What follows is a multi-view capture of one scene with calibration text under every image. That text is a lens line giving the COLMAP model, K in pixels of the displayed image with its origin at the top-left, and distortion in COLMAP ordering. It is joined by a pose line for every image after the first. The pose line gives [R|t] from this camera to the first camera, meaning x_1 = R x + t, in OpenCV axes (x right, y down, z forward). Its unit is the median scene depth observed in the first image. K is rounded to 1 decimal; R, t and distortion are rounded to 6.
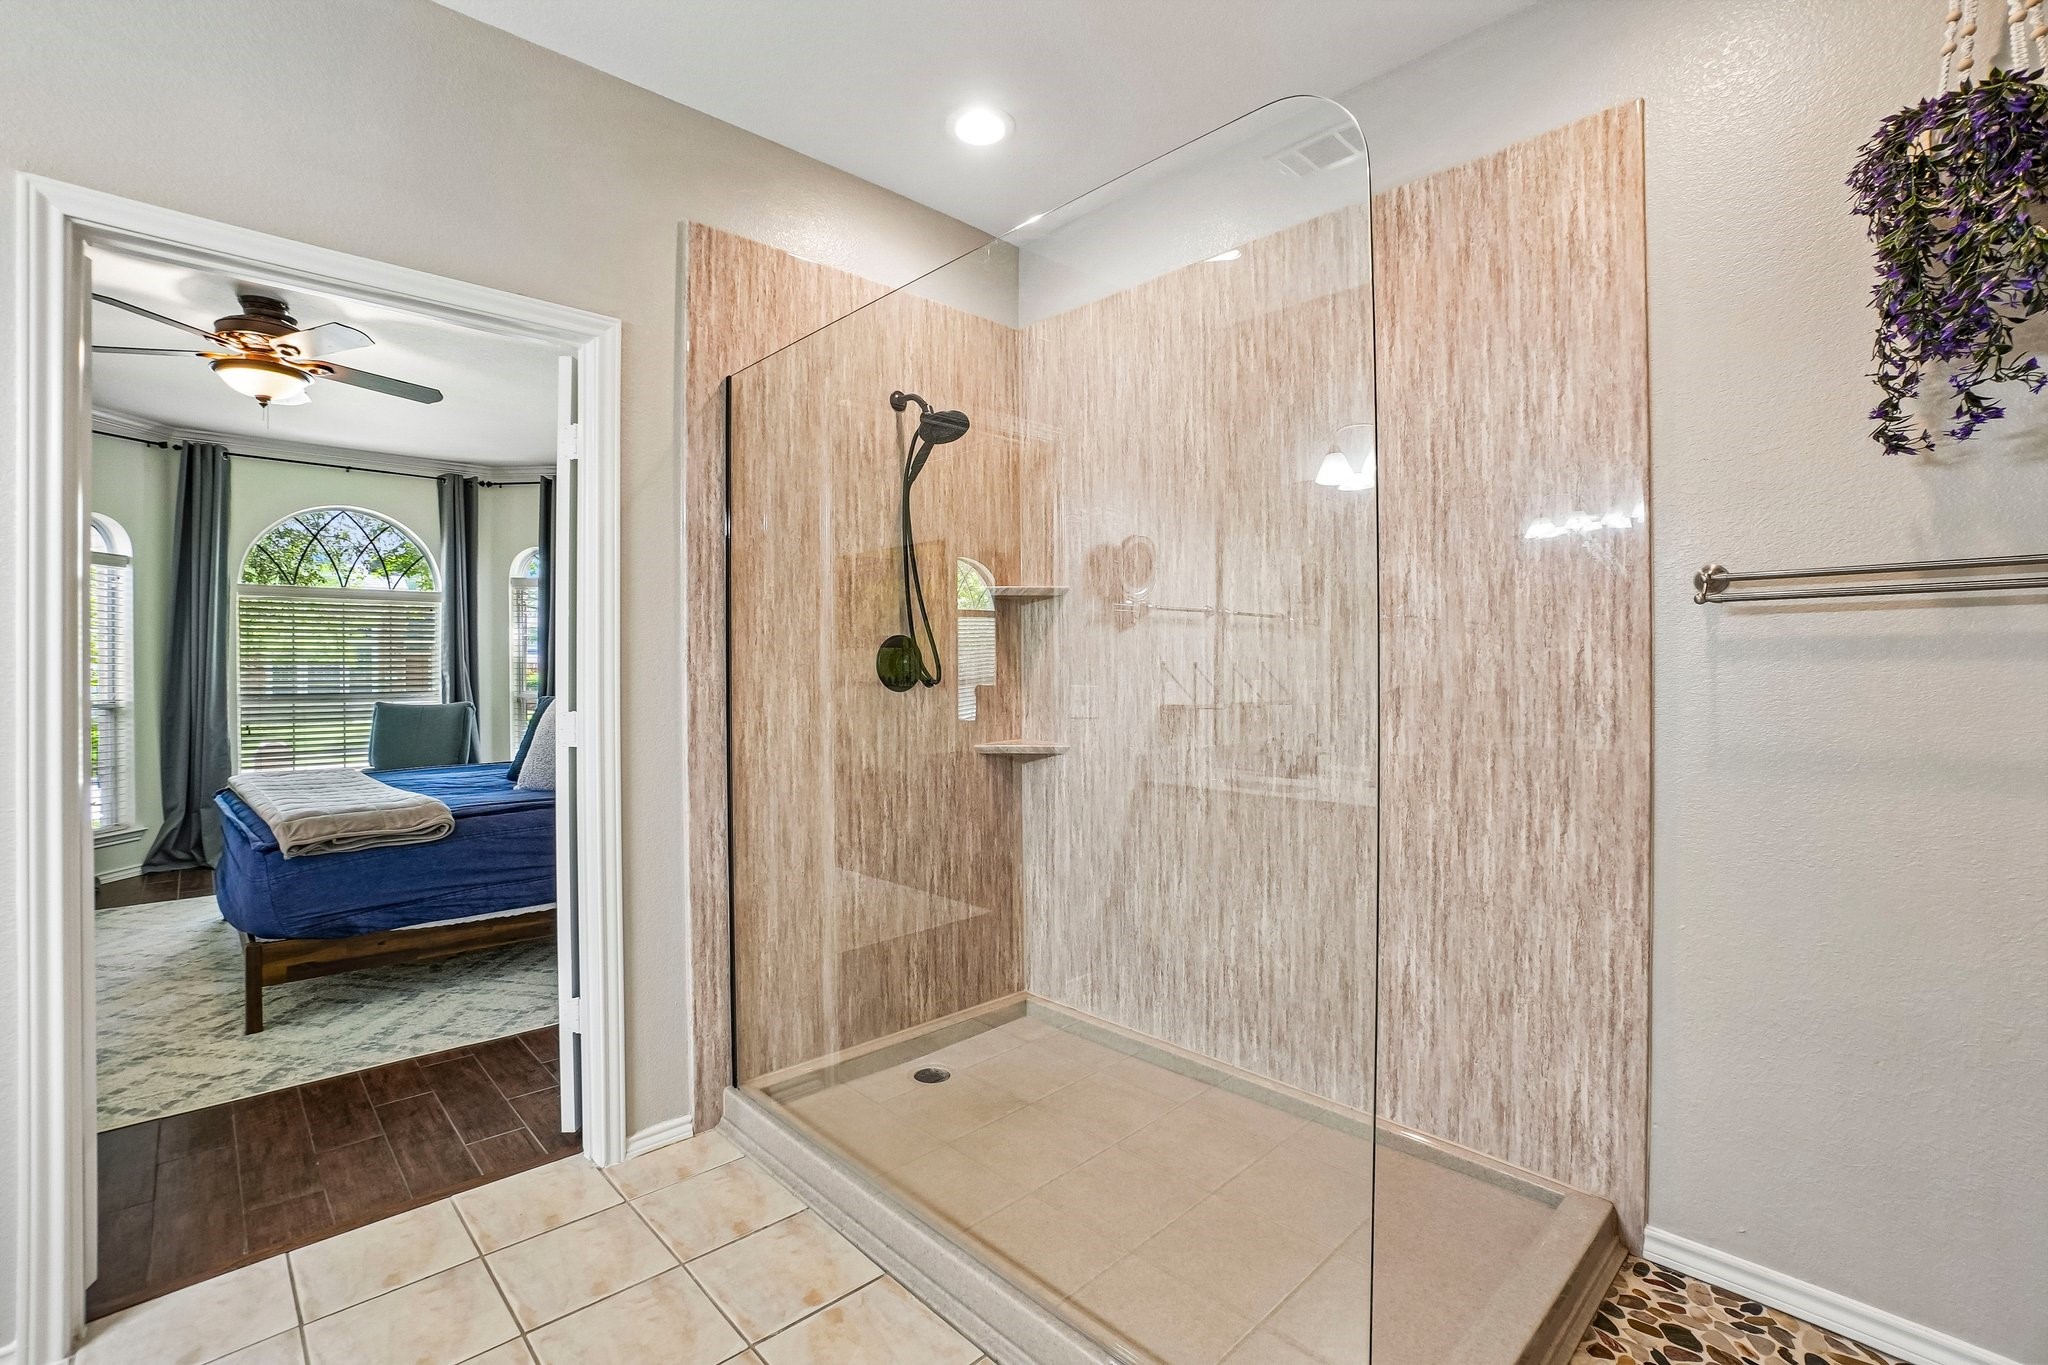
lens RADIAL K [[903.9, 0, 1004.2], [0, 903.9, 664.5], [0, 0, 1]] dist [-0.064874, 0.020453]
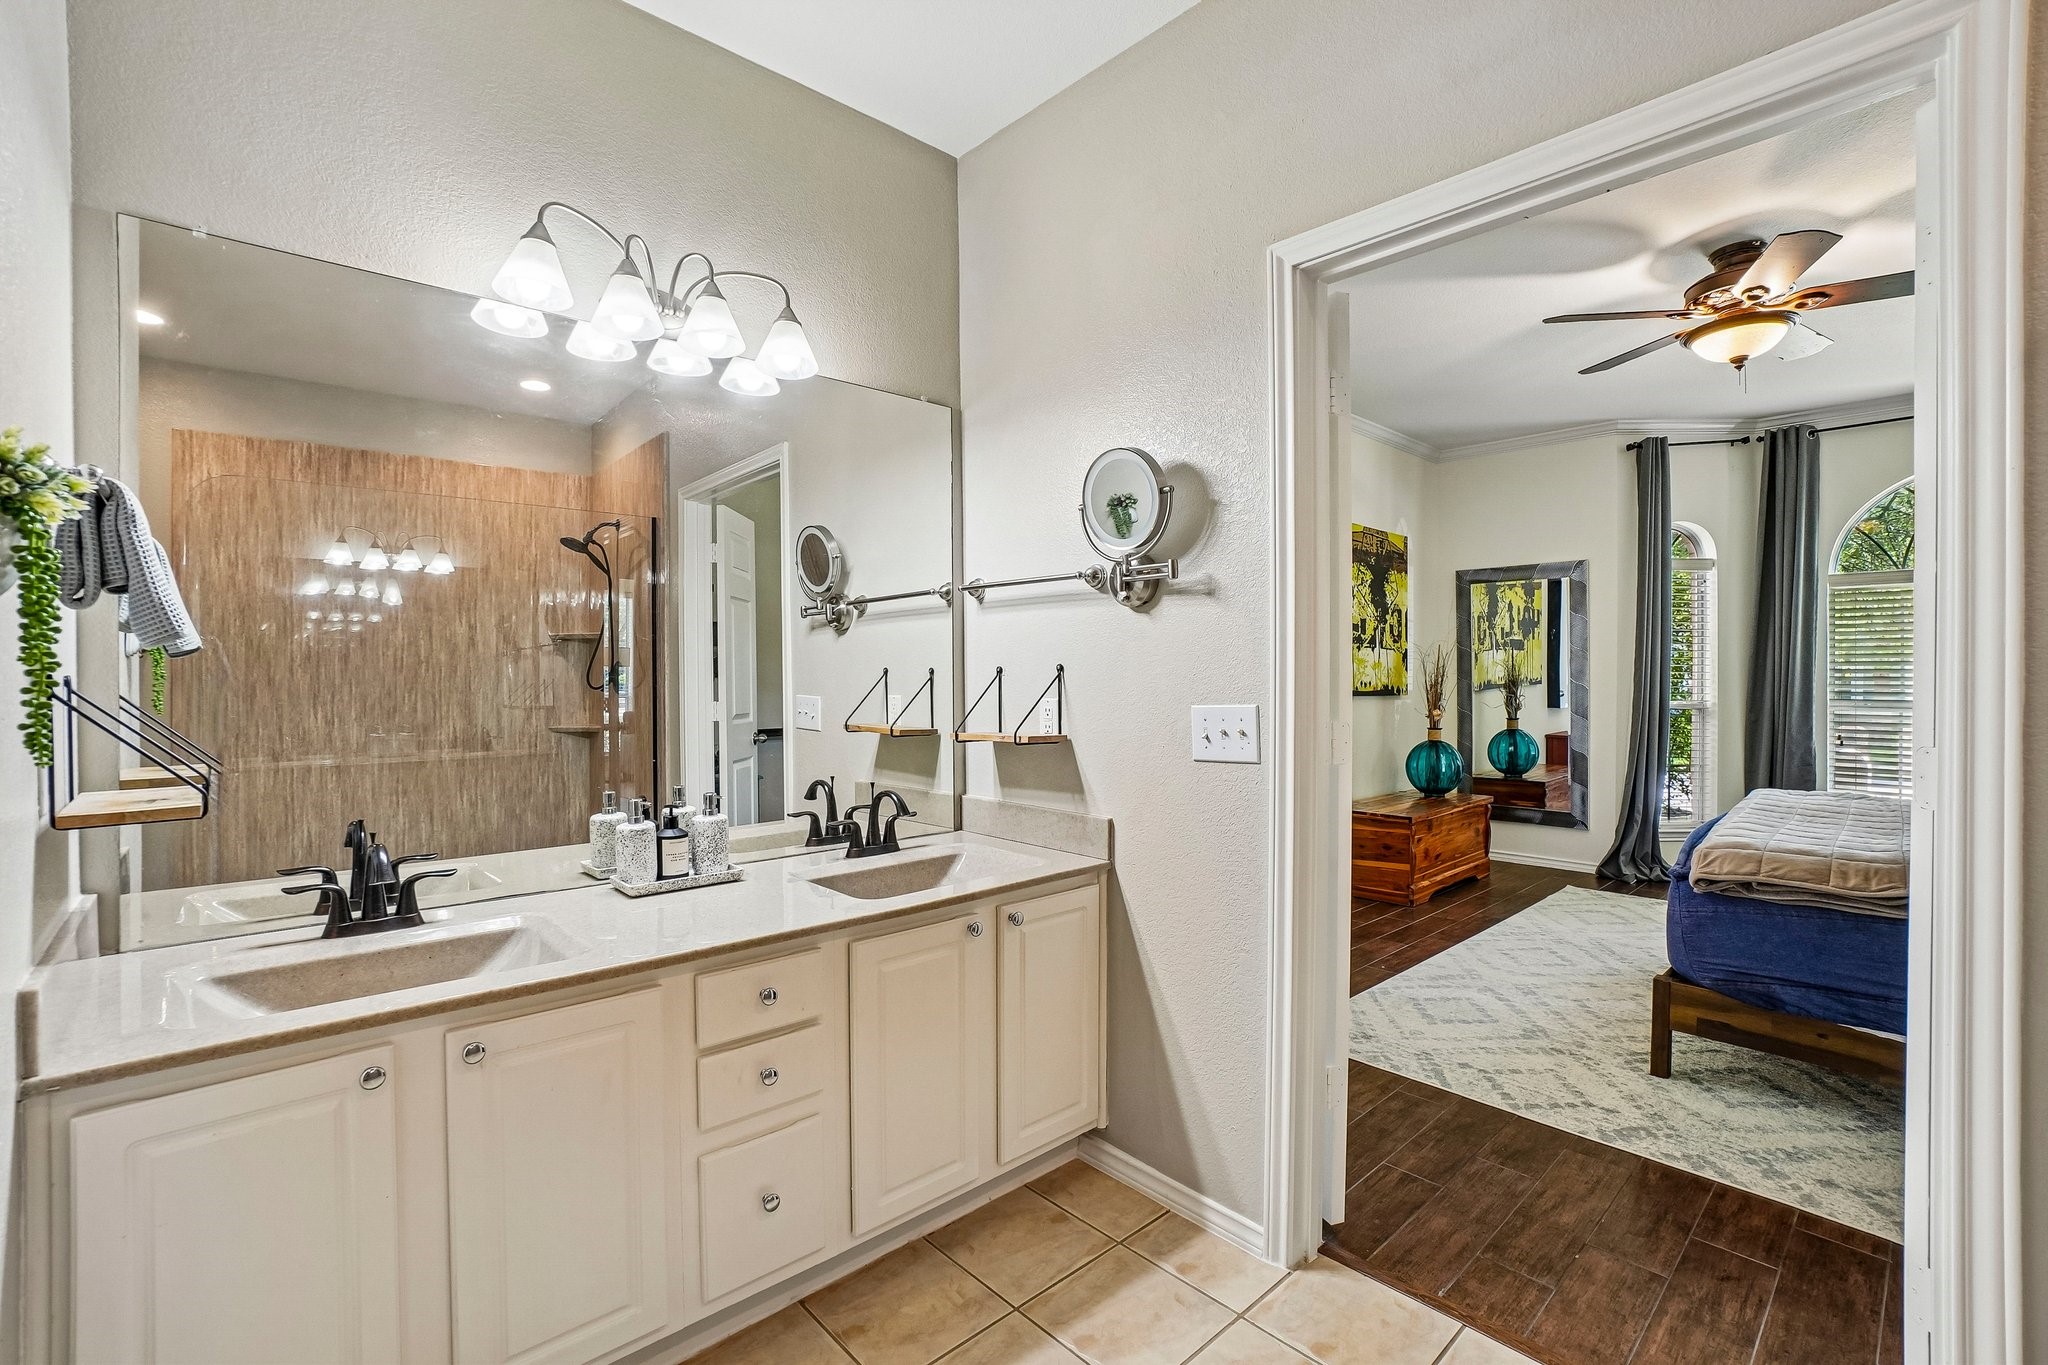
lens RADIAL K [[902.2, 0, 1001.5], [0, 902.2, 675.6], [0, 0, 1]] dist [-0.066711, 0.024973]
pose [[-0.019131, 0.006817, -0.999794, 0.043572], [0.003538, 0.999971, 0.006751, 0.003000], [0.999811, -0.003408, -0.019154, 0.351119]]
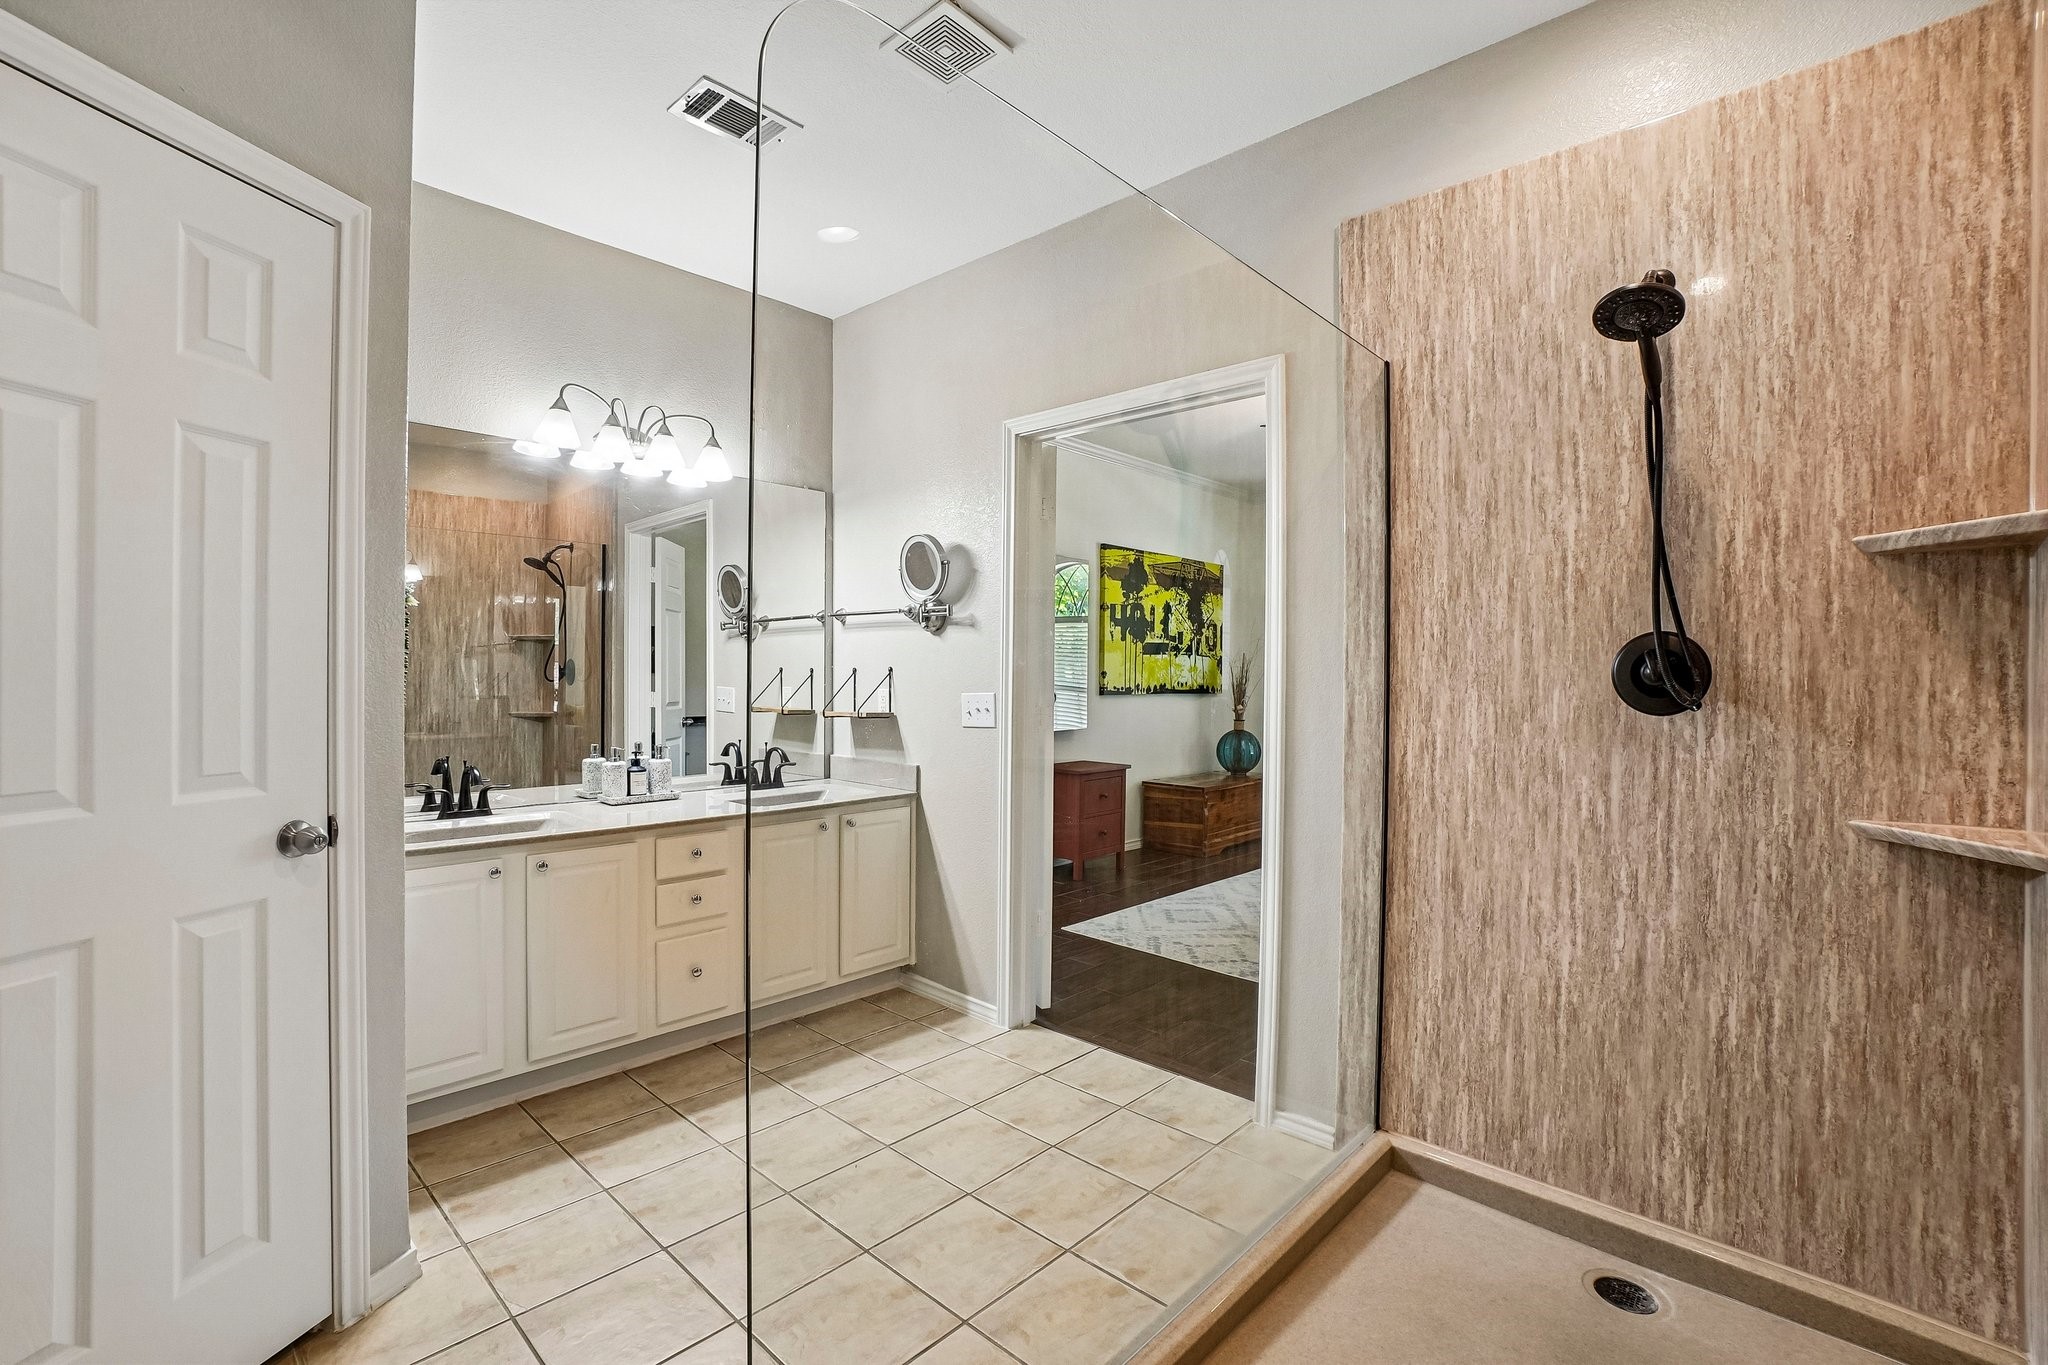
lens RADIAL K [[907.3, 0, 1013.3], [0, 907.3, 671.3], [0, 0, 1]] dist [-0.067075, 0.025292]
pose [[0.070885, 0.003647, -0.997478, 0.501702], [-0.008440, 0.999960, 0.003057, -0.000789], [0.997449, 0.008202, 0.070913, 0.470059]]
